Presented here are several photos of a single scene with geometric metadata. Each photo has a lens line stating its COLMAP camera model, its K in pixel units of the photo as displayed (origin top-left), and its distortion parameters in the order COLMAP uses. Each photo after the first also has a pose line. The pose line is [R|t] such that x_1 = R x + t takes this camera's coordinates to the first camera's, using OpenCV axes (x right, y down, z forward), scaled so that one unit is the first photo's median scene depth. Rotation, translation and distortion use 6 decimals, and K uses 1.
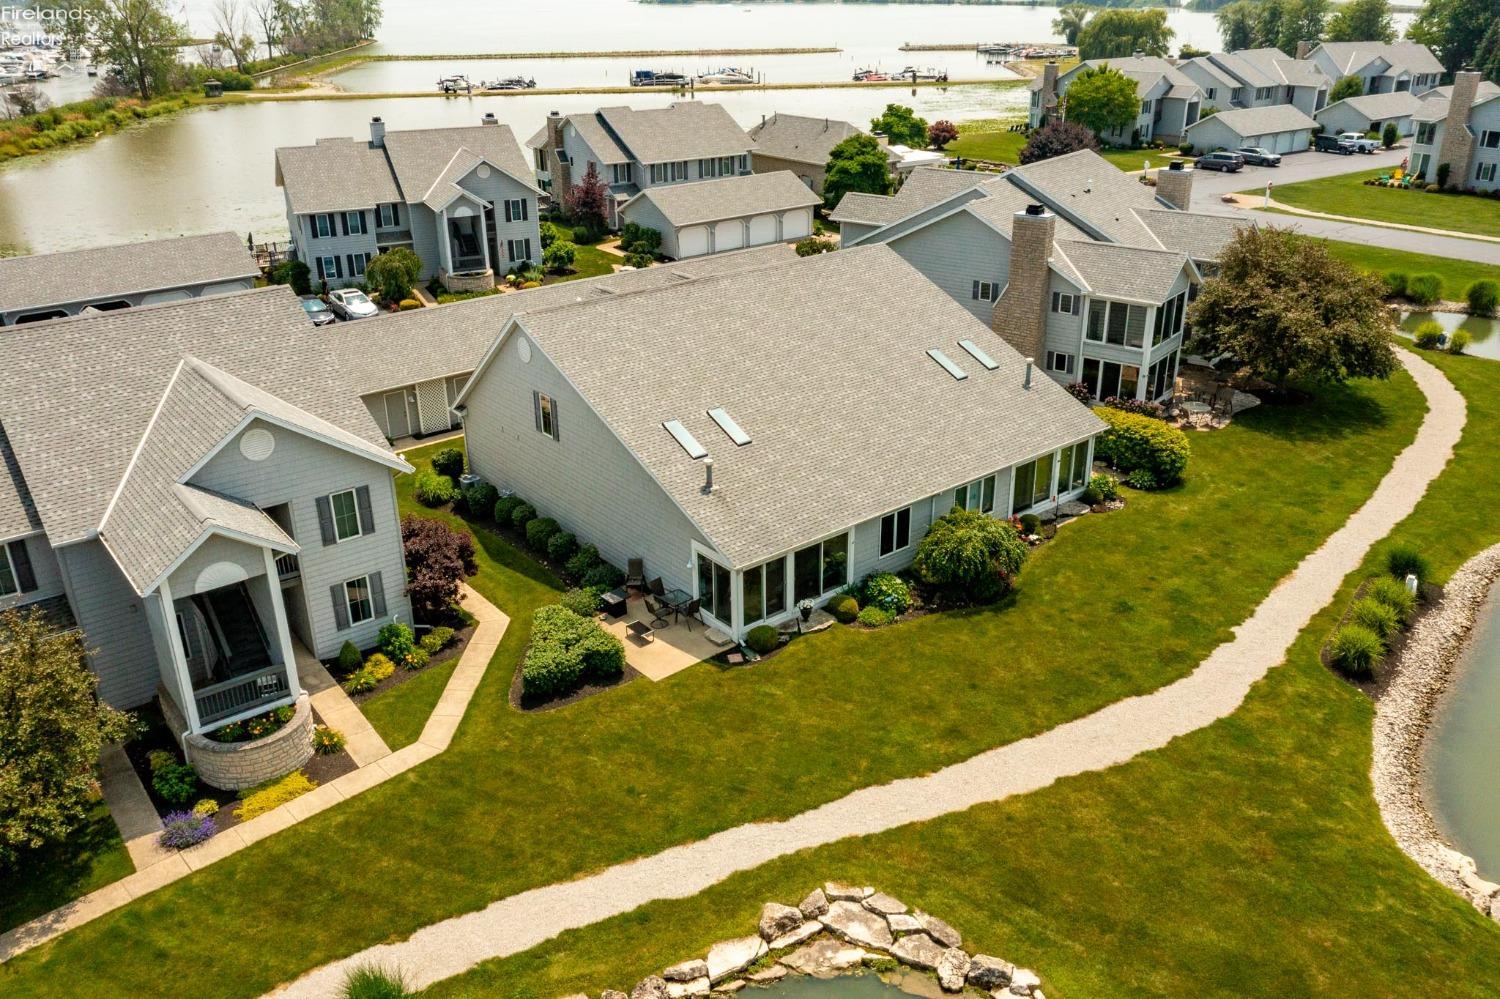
lens RADIAL K [[1171.8, 0, 742.5], [0, 1171.8, 525.5], [0, 0, 1]] dist [-0.000053, 0.003350]
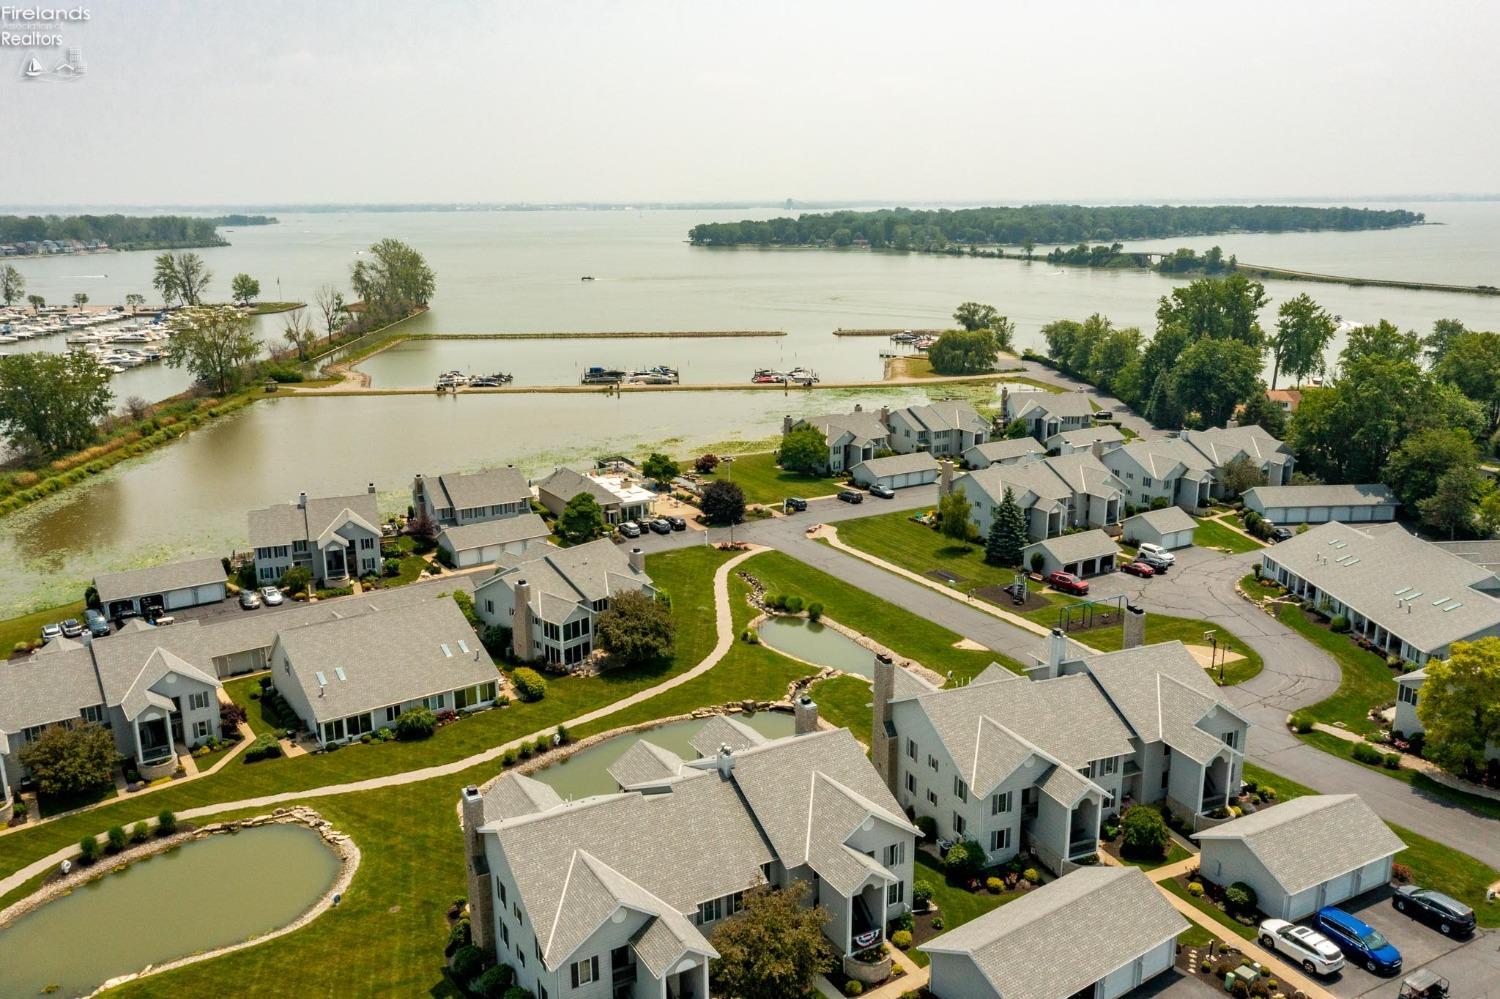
lens RADIAL K [[1192.8, 0, 747.8], [0, 1192.8, 509.4], [0, 0, 1]] dist [-0.004538, 0.007972]
pose [[0.997869, 0.024274, -0.060561, 1.026370], [-0.034603, 0.983811, -0.175835, -0.001839], [0.055312, 0.177556, 0.982555, -1.689425]]
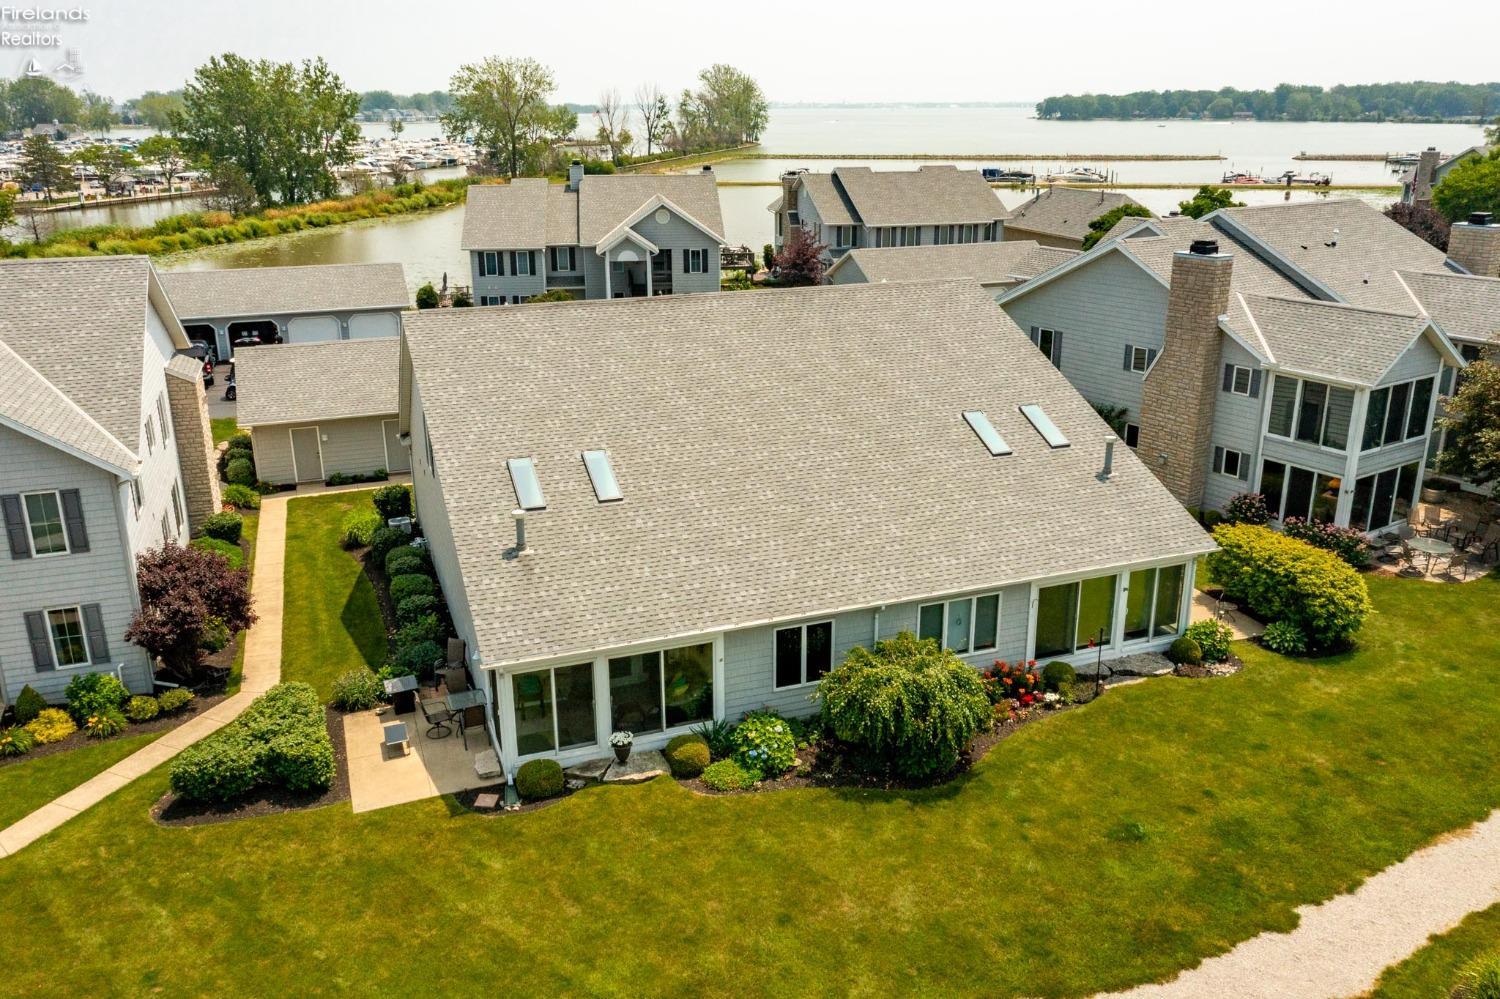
lens RADIAL K [[1171.8, 0, 742.5], [0, 1171.8, 525.5], [0, 0, 1]] dist [-0.000053, 0.003350]
pose [[0.947970, 0.113393, -0.297482, 0.255441], [-0.139454, 0.987903, -0.067826, -0.015323], [0.286192, 0.105782, 0.952315, 0.300930]]
